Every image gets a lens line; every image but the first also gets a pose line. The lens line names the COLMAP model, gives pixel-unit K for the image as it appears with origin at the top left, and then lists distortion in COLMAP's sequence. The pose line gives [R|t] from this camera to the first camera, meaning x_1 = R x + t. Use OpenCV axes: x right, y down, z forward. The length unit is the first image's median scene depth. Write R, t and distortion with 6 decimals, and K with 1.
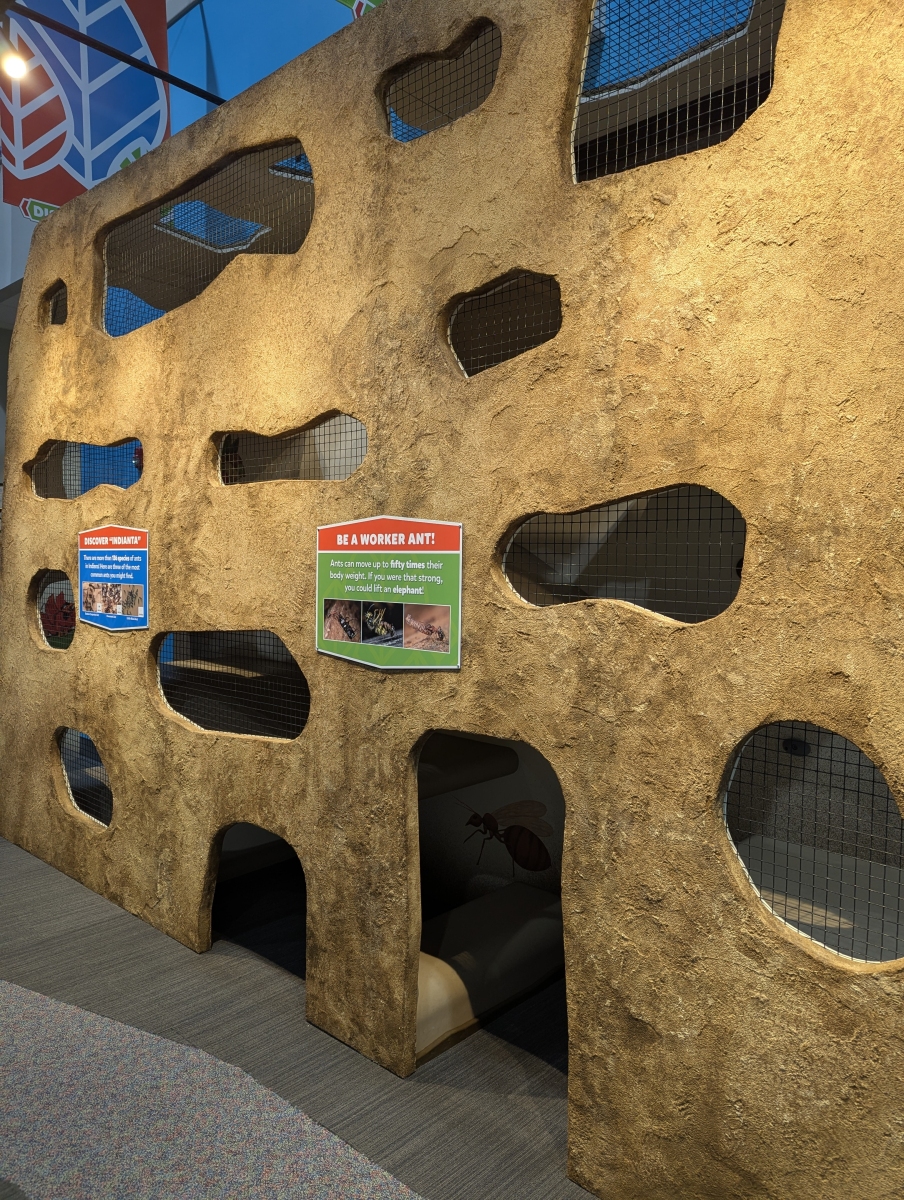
lens RADIAL K [[840.1, 0, 452.0], [0, 840.1, 600.0], [0, 0, 1]] dist [0.071060, -0.068092]
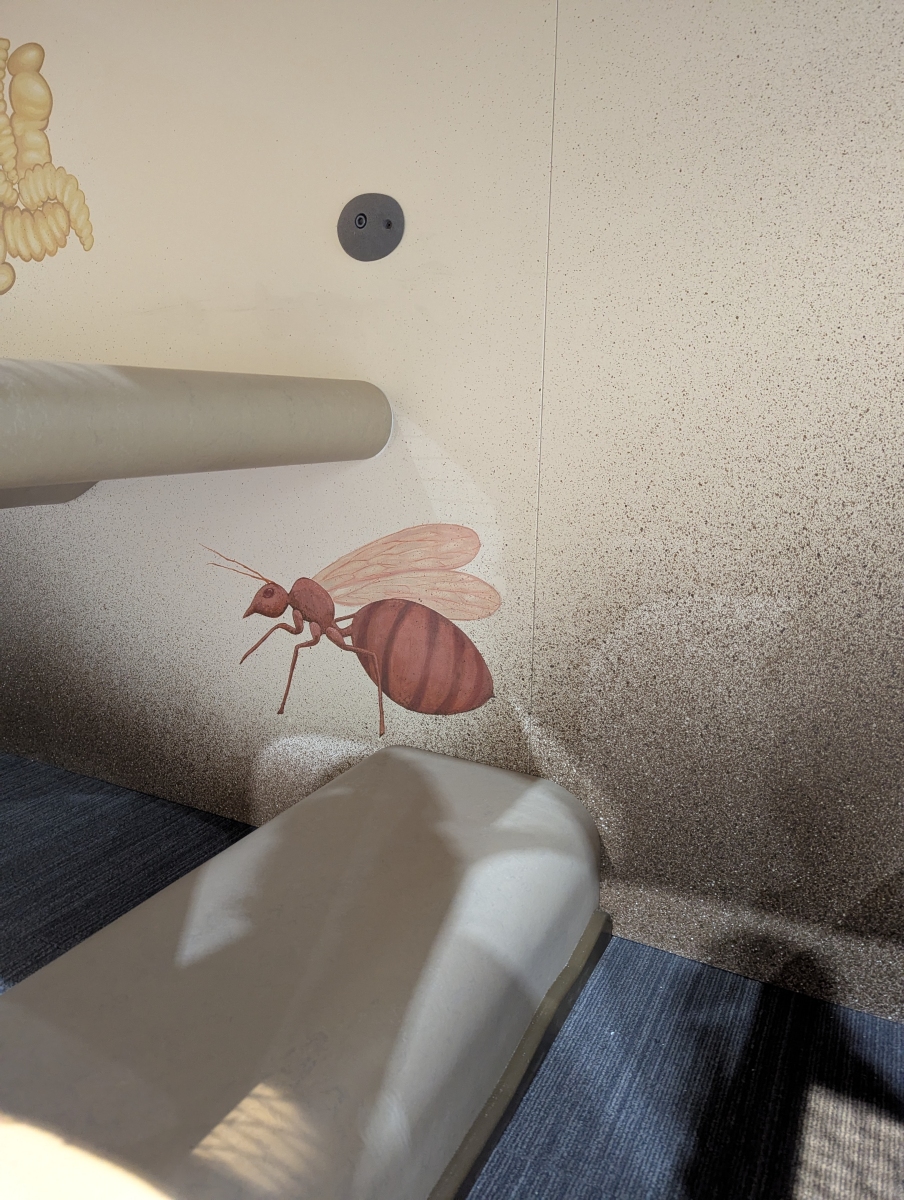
lens RADIAL K [[840.1, 0, 452.0], [0, 840.1, 600.0], [0, 0, 1]] dist [0.071060, -0.068092]
pose [[0.965375, -0.058006, 0.254335, 0.010841], [0.012559, 0.984169, 0.176790, 0.197958], [-0.260564, -0.167474, 0.950820, 0.631387]]
